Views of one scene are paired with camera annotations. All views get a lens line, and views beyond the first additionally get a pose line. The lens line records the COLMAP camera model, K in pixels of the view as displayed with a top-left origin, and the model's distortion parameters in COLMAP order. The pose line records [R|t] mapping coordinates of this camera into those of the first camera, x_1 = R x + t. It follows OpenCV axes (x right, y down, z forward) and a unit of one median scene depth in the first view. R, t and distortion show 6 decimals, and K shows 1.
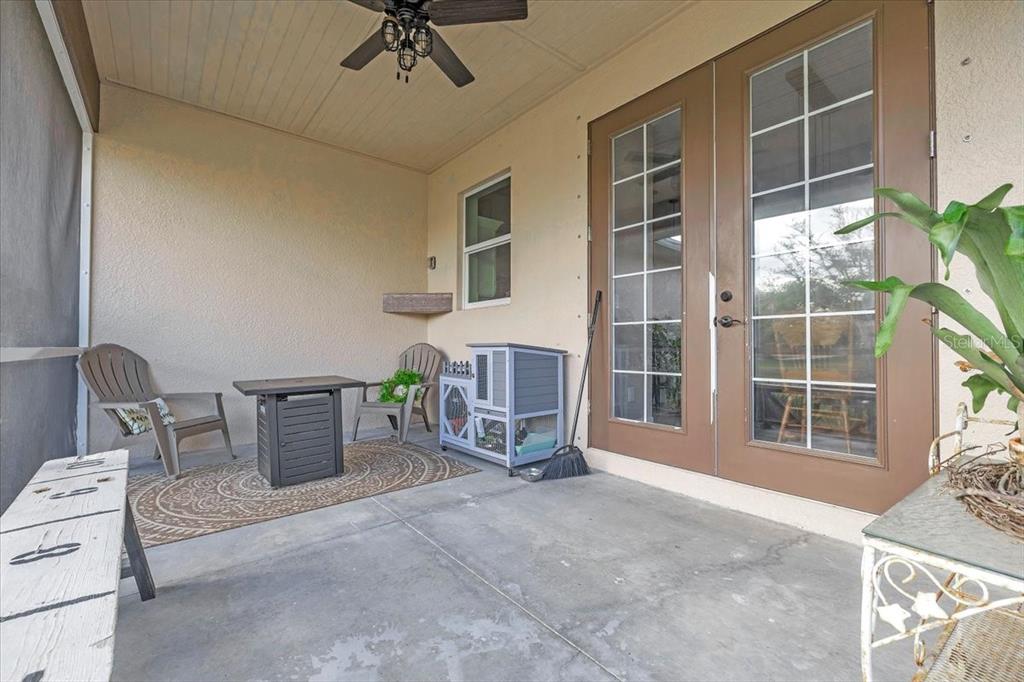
lens RADIAL K [[432.7, 0, 514.5], [0, 432.7, 342.0], [0, 0, 1]] dist [0.000168, -0.000131]
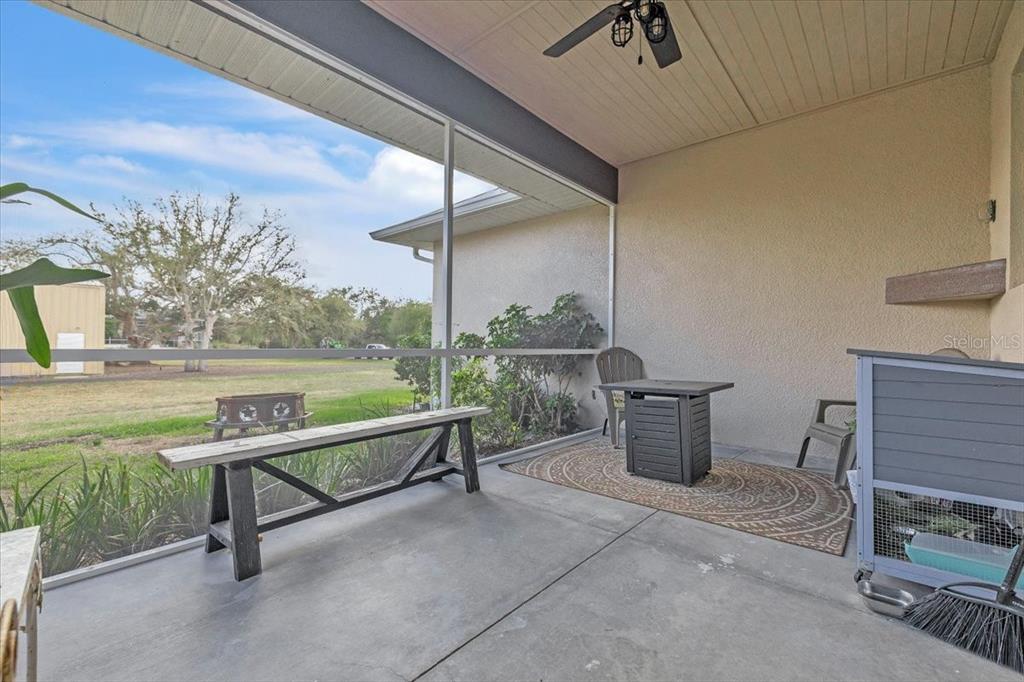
lens RADIAL K [[432.7, 0, 514.6], [0, 432.7, 339.3], [0, 0, 1]] dist [0.000168, -0.000131]
pose [[0.170468, -0.013491, -0.985271, 0.548631], [-0.001213, 0.999903, -0.013901, -0.001550], [0.985362, 0.003565, 0.170435, 0.525768]]
